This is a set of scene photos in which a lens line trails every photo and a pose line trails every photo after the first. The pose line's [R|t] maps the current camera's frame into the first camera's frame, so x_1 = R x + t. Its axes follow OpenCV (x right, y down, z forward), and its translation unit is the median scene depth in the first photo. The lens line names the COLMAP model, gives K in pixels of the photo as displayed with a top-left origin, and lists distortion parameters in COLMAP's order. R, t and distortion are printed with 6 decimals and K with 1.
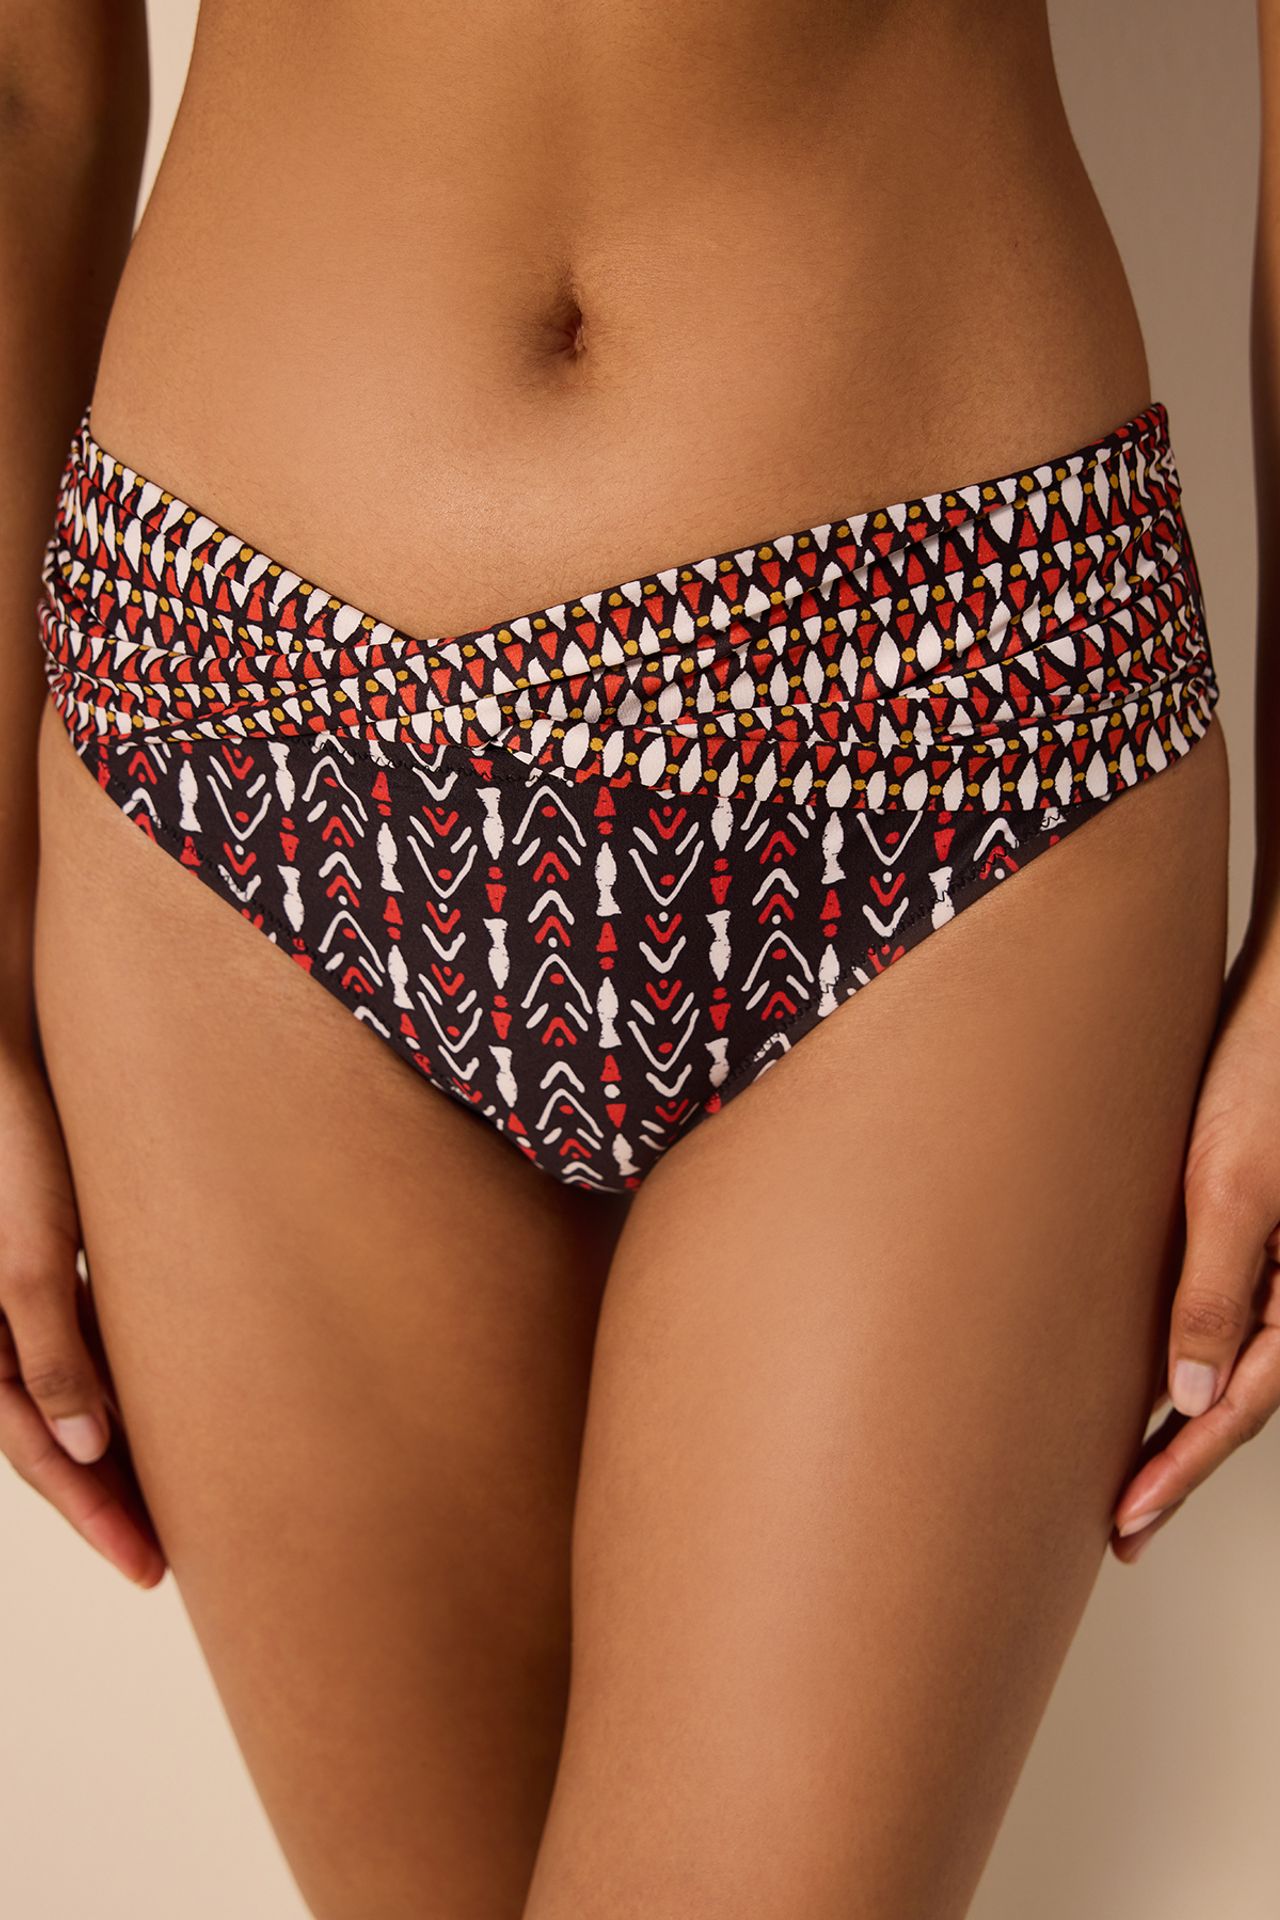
lens RADIAL K [[4829.1, 0, 640.0], [0, 4829.1, 960.0], [0, 0, 1]] dist [-0.106854, 3.744208]
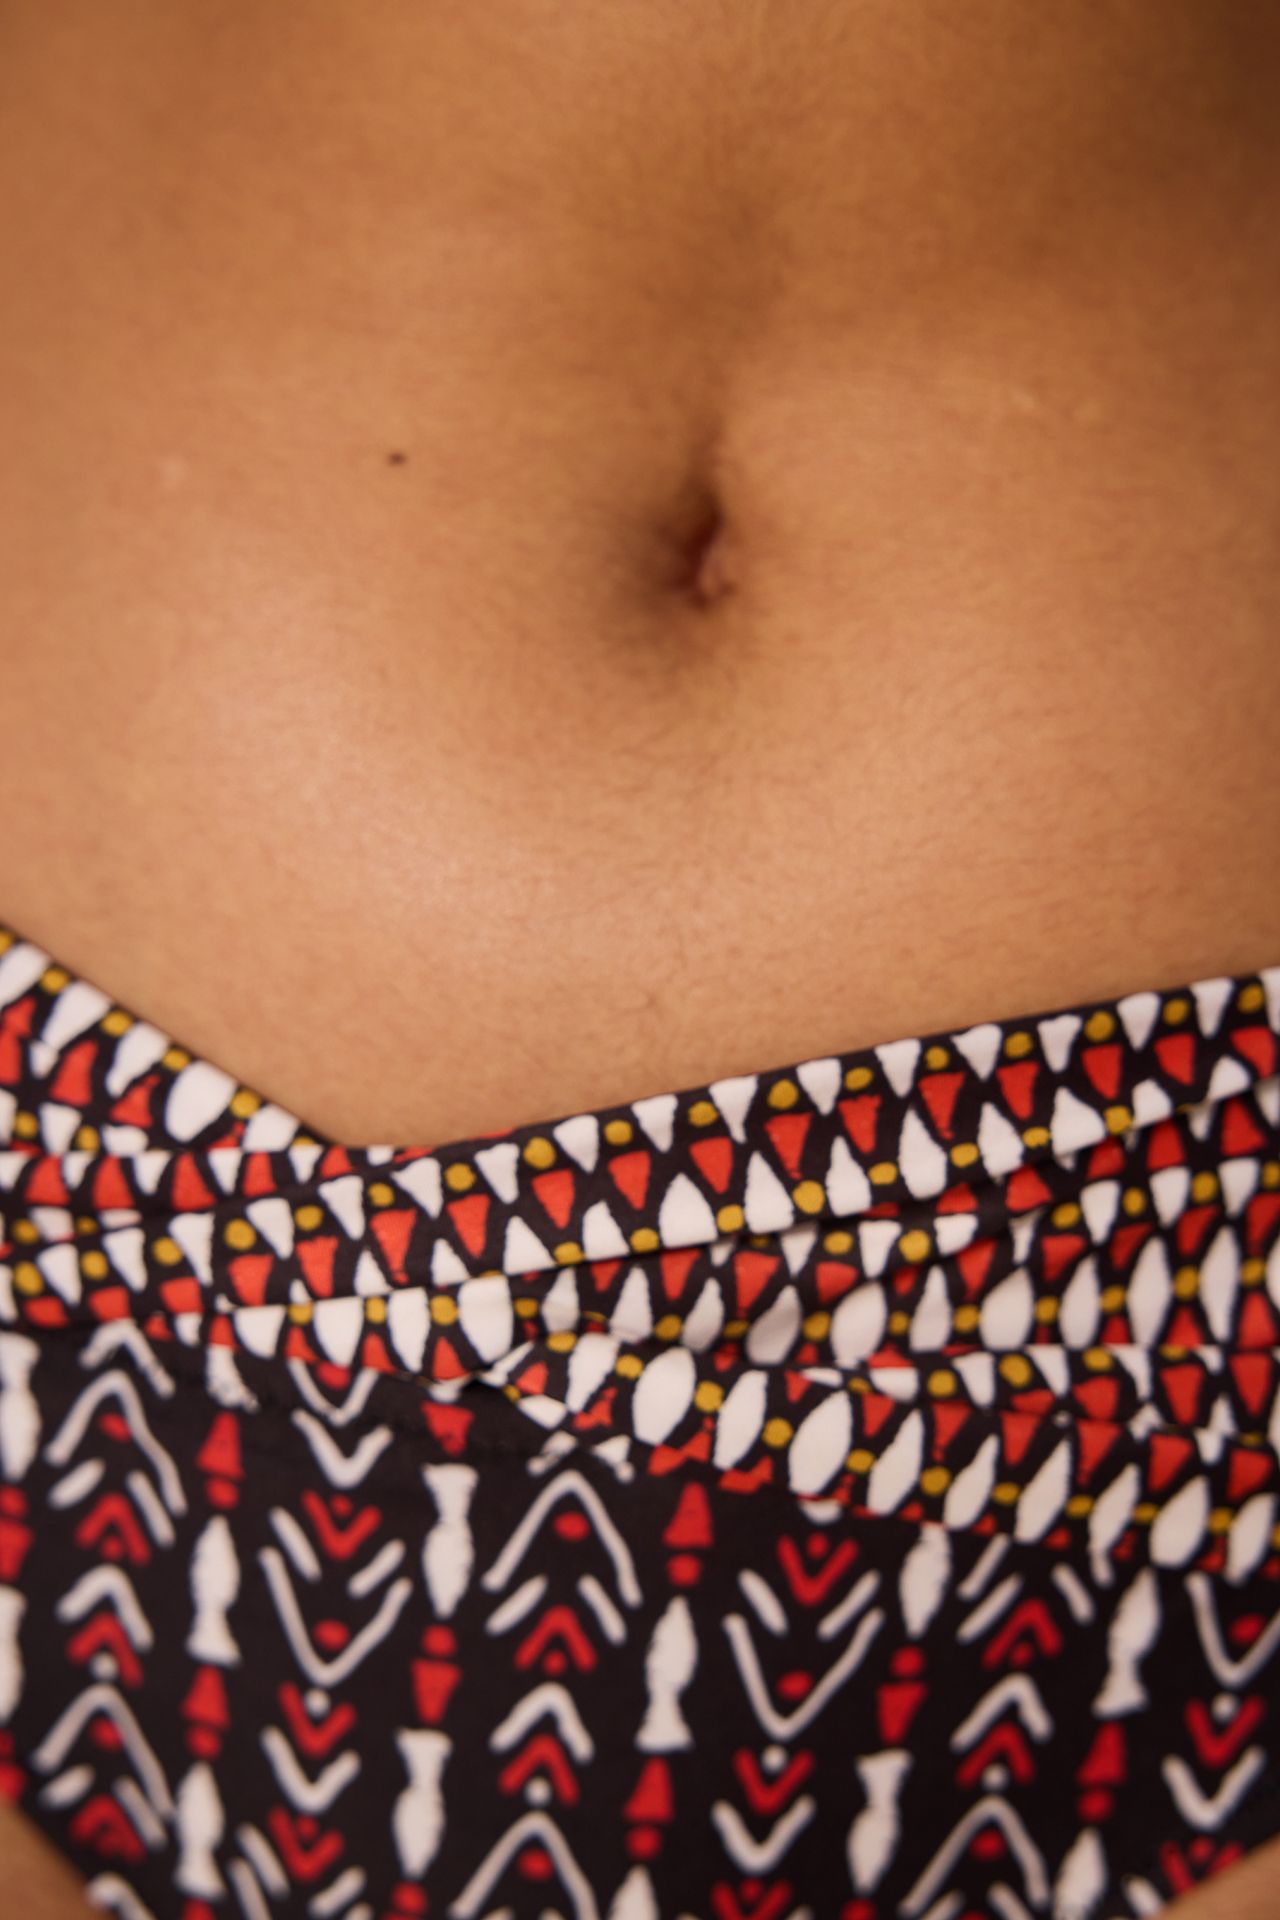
lens RADIAL K [[4829.1, 0, 640.0], [0, 4829.1, 960.0], [0, 0, 1]] dist [-0.106854, 3.744208]
pose [[0.991531, 0.089642, 0.093976, -0.063835], [-0.076149, 0.987436, -0.138459, -0.020697], [-0.105207, 0.130130, 0.985899, 0.524607]]
